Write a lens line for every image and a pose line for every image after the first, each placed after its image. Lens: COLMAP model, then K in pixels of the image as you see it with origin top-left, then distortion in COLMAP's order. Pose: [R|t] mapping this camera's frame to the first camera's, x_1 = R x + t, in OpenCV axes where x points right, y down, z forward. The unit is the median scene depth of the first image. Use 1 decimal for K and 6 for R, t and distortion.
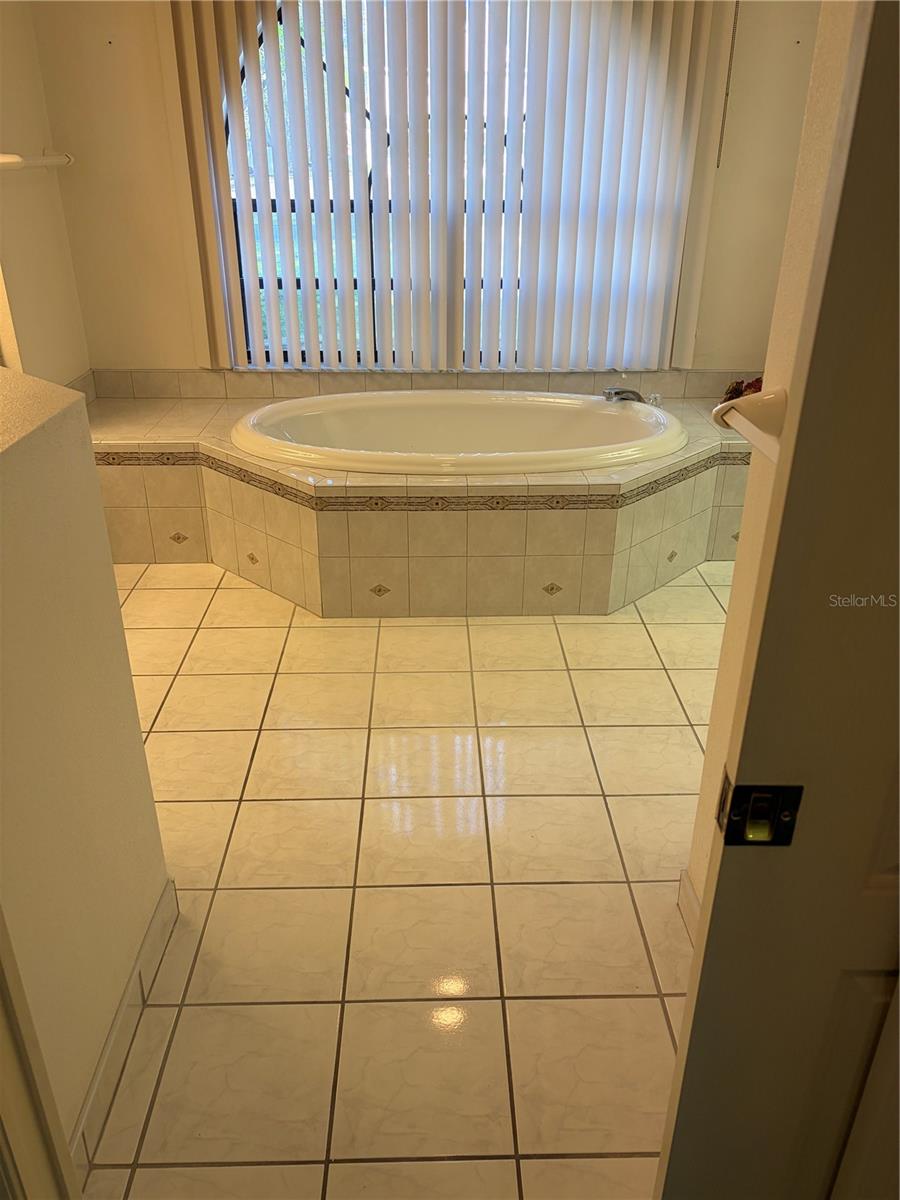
lens RADIAL K [[913.1, 0, 437.7], [0, 913.1, 567.2], [0, 0, 1]] dist [0.052215, -0.057768]
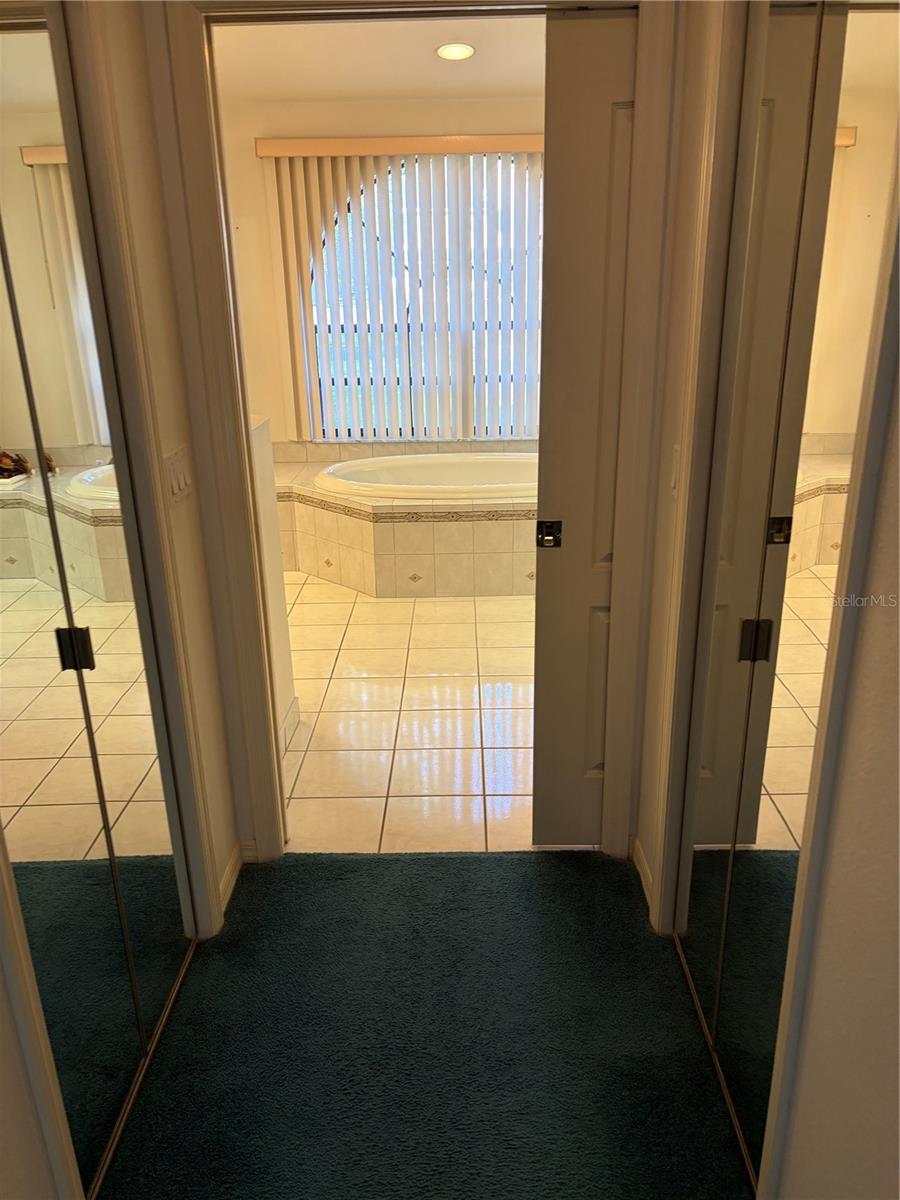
lens RADIAL K [[913.1, 0, 445.9], [0, 913.1, 605.7], [0, 0, 1]] dist [0.052215, -0.057768]
pose [[0.999378, -0.008320, -0.034260, 0.031489], [0.005394, 0.996396, -0.084647, 0.167348], [0.034841, 0.084410, 0.995822, -0.403411]]
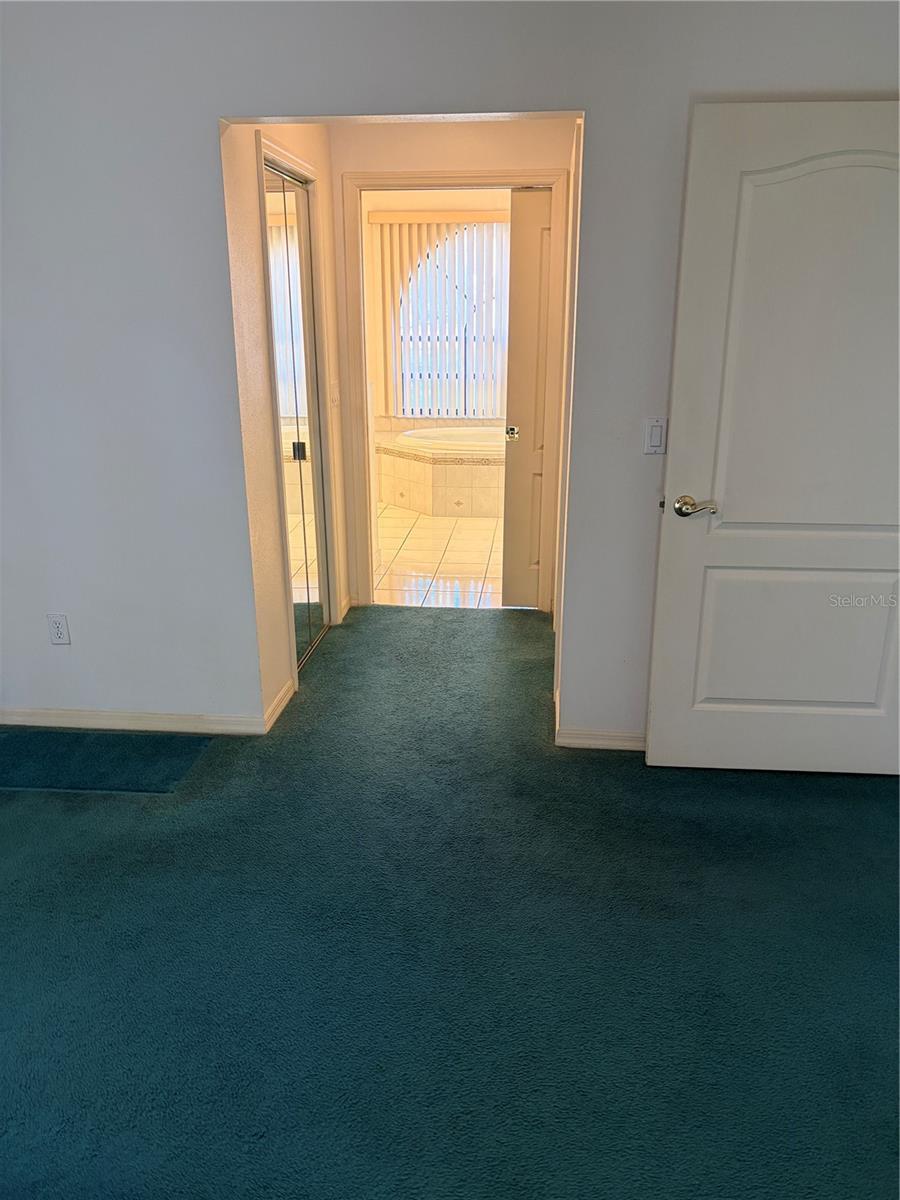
lens RADIAL K [[913.1, 0, 445.6], [0, 913.1, 620.7], [0, 0, 1]] dist [0.052215, -0.057768]
pose [[0.992830, 0.039407, -0.112852, 0.143451], [-0.050043, 0.994405, -0.093027, 0.443657], [0.108555, 0.098008, 0.989247, -1.013671]]
